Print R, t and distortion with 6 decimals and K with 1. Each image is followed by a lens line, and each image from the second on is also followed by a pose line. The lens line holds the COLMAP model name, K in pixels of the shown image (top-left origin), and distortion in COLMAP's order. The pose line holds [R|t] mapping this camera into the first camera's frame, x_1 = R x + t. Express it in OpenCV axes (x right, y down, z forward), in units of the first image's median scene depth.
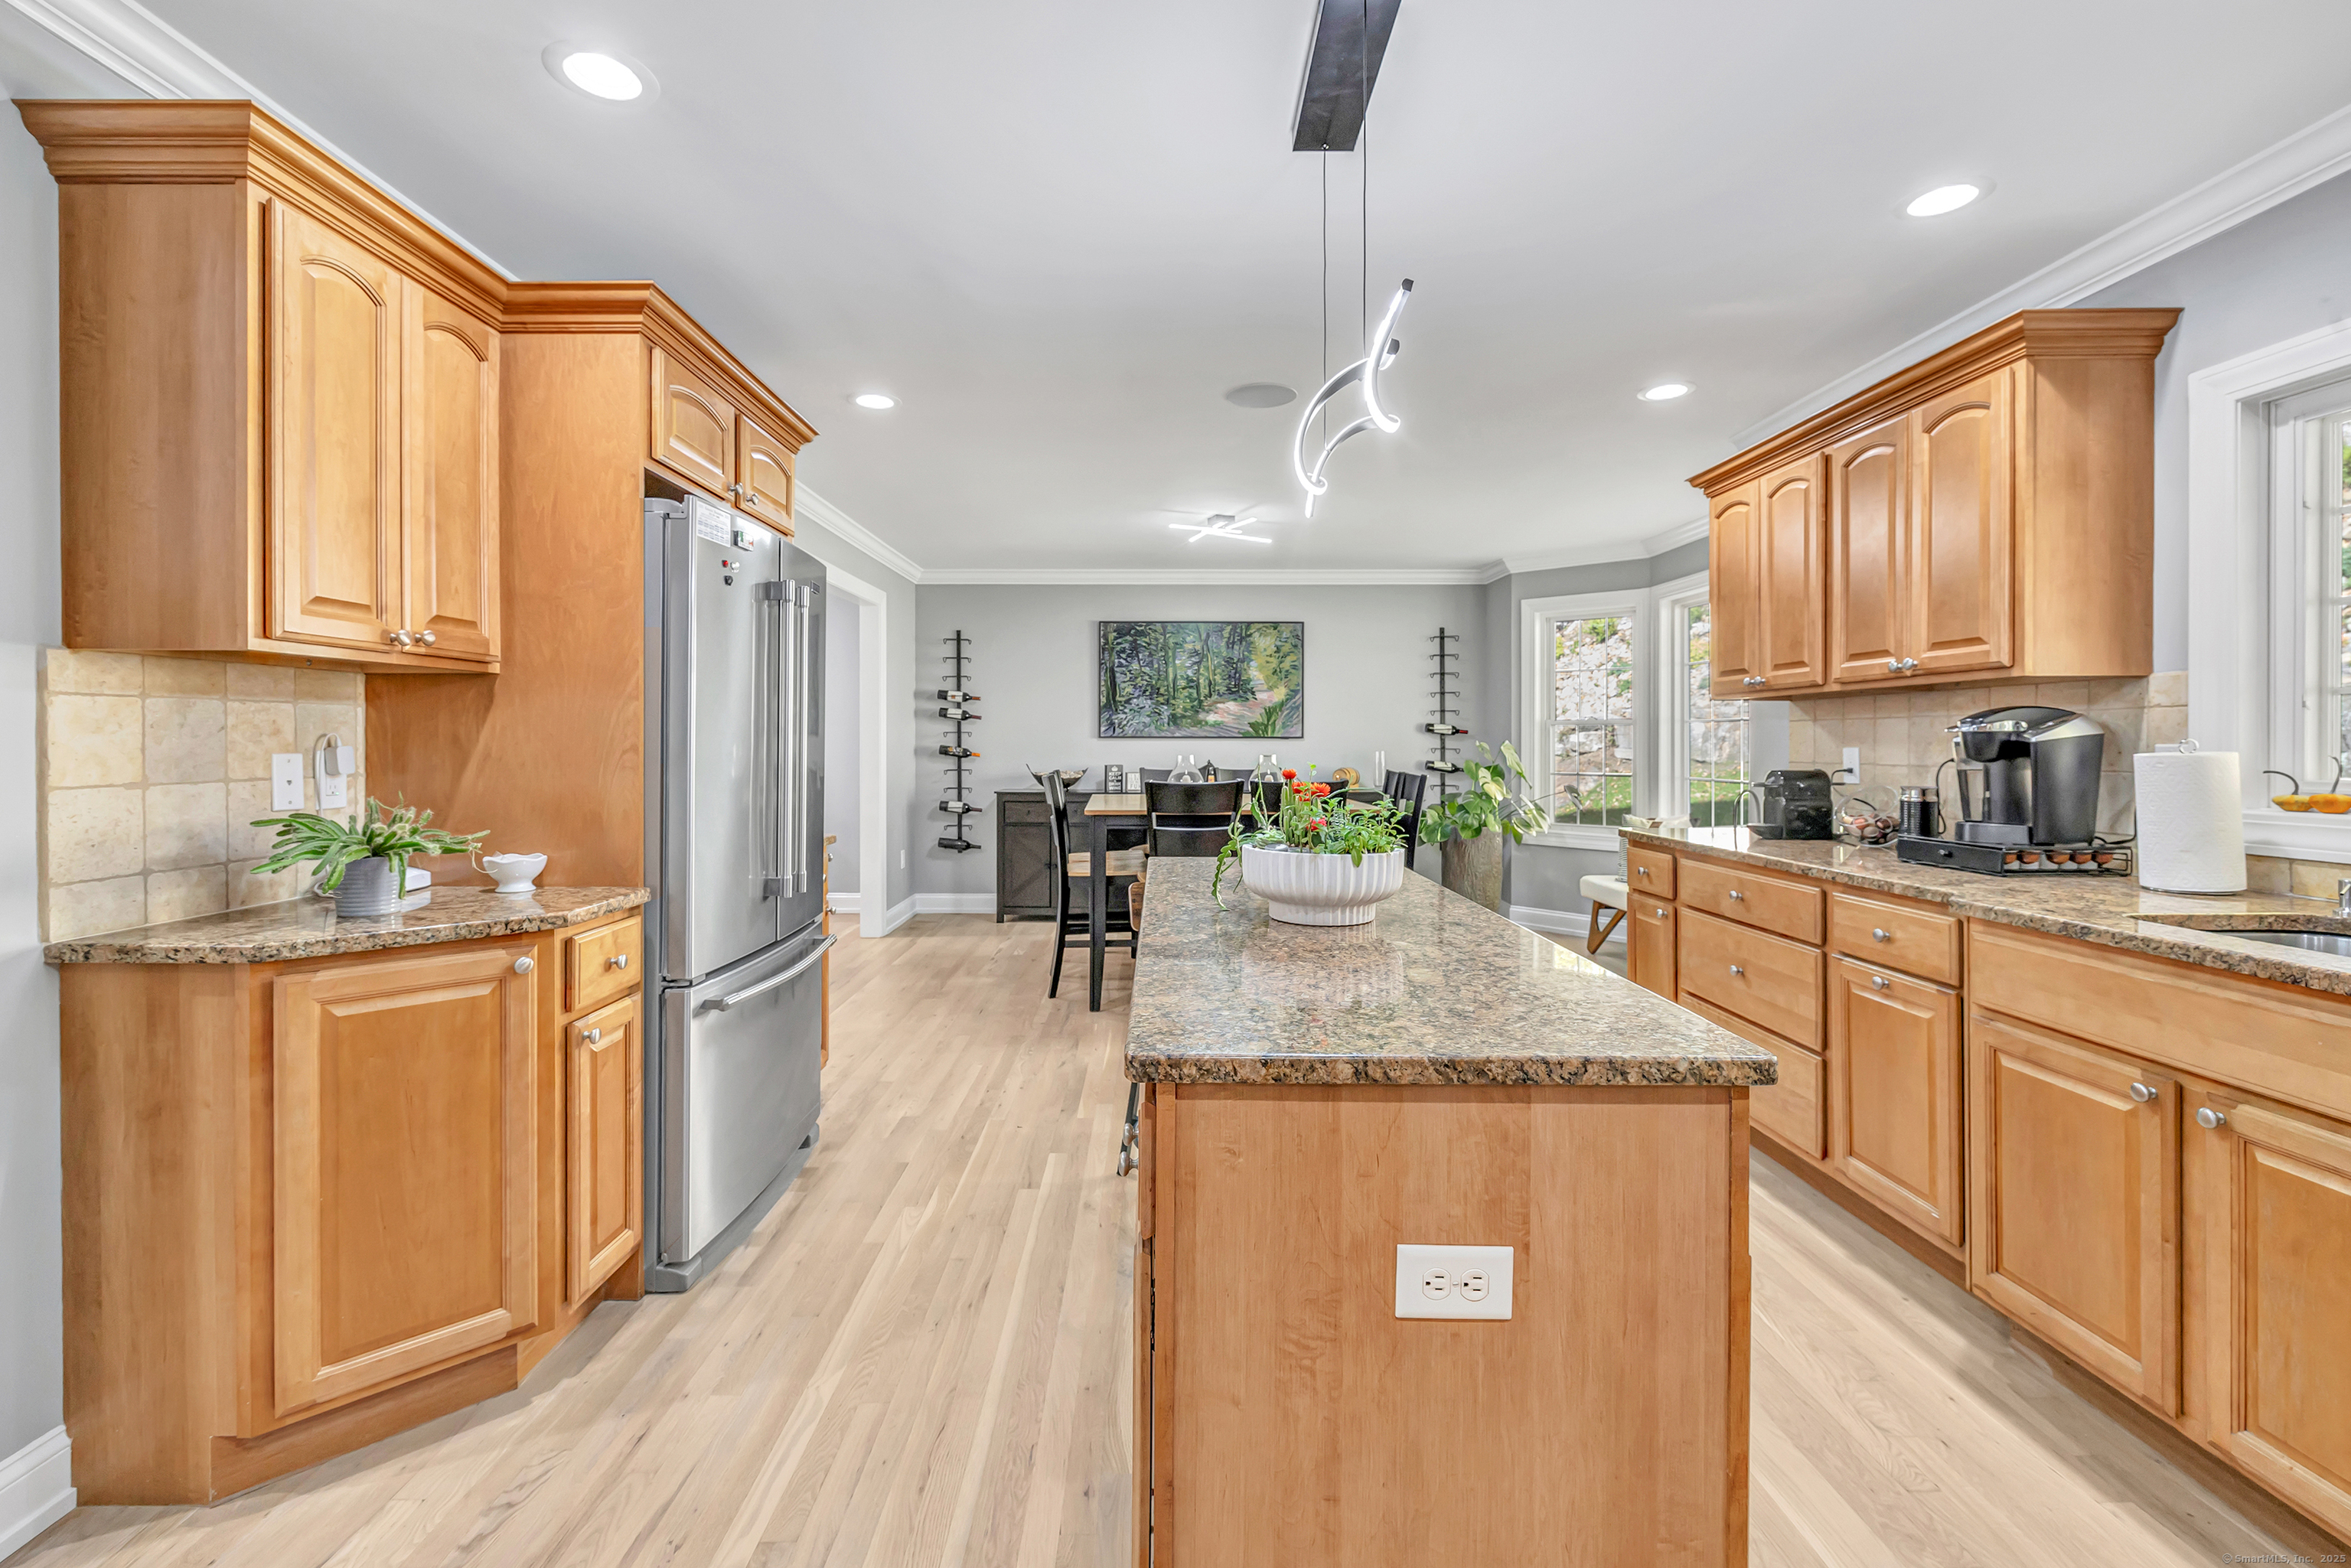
lens RADIAL K [[1020.7, 0, 1183.2], [0, 1020.7, 747.6], [0, 0, 1]] dist [0.000474, 0.000355]
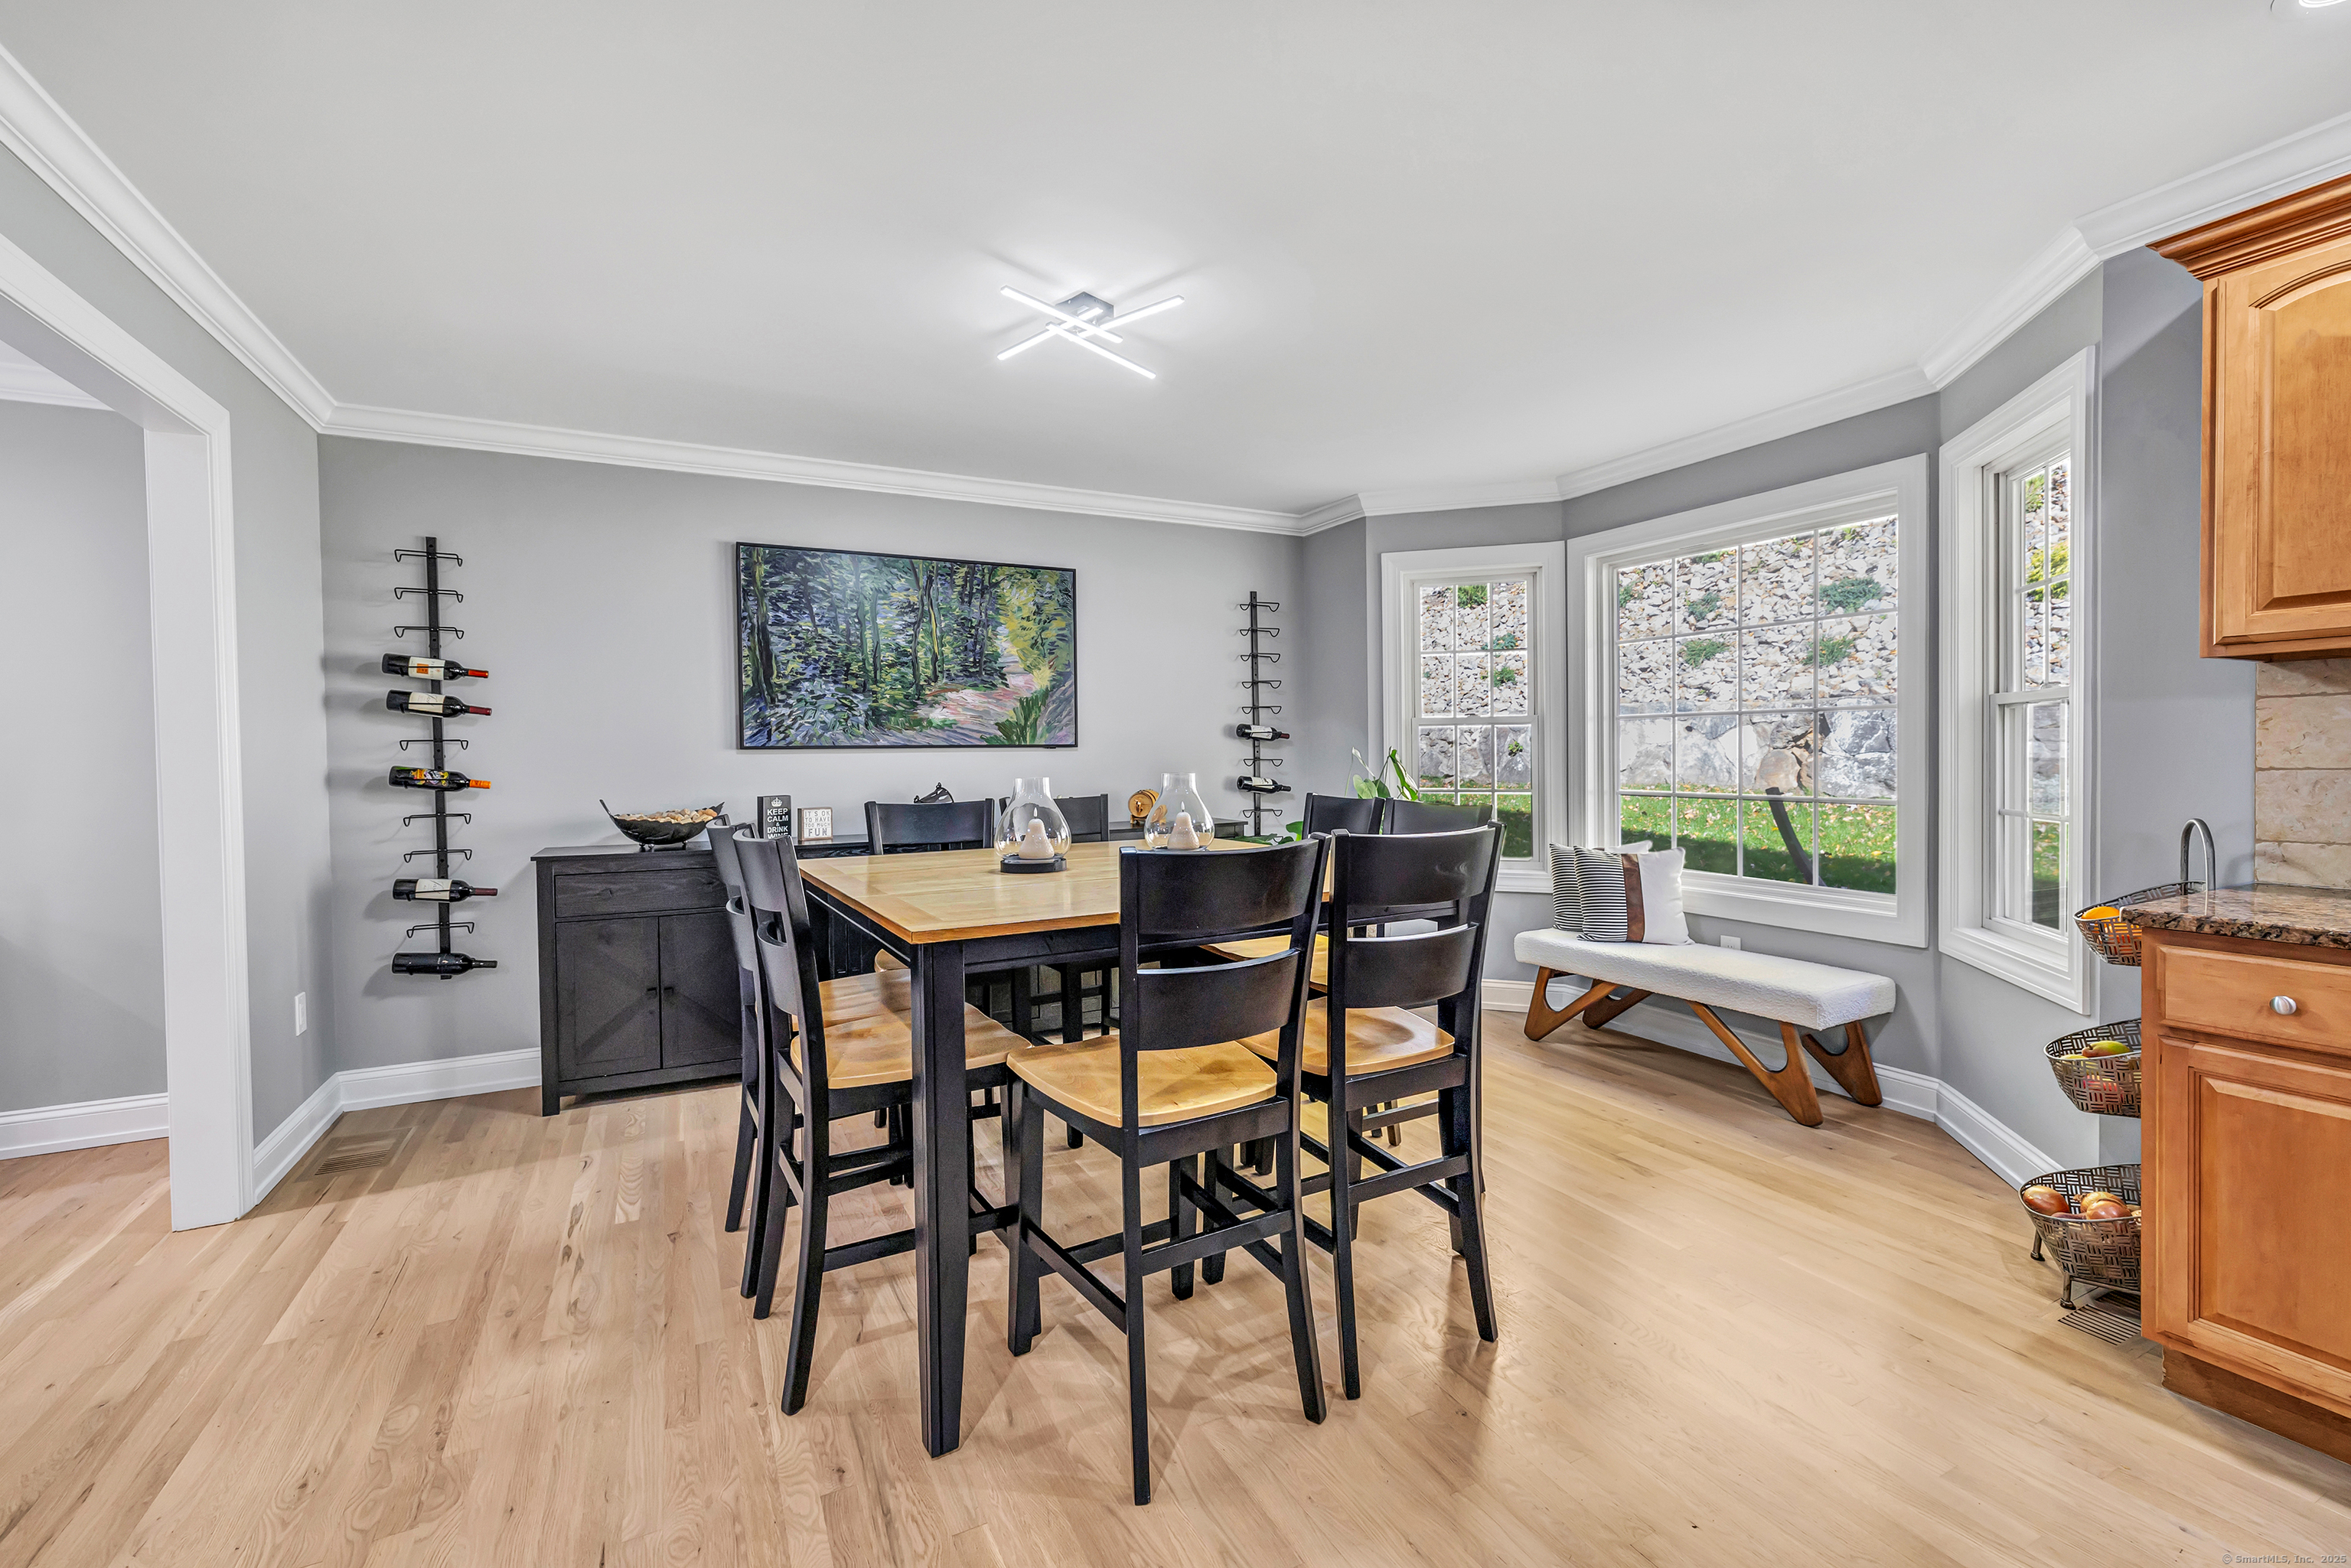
lens RADIAL K [[986.4, 0, 1176.9], [0, 986.4, 775.5], [0, 0, 1]] dist [0.001481, 0.000452]
pose [[0.897927, -0.021778, 0.439606, -0.107068], [0.015949, 0.999729, 0.016950, -0.000208], [-0.439856, -0.008209, 0.898031, 0.404455]]
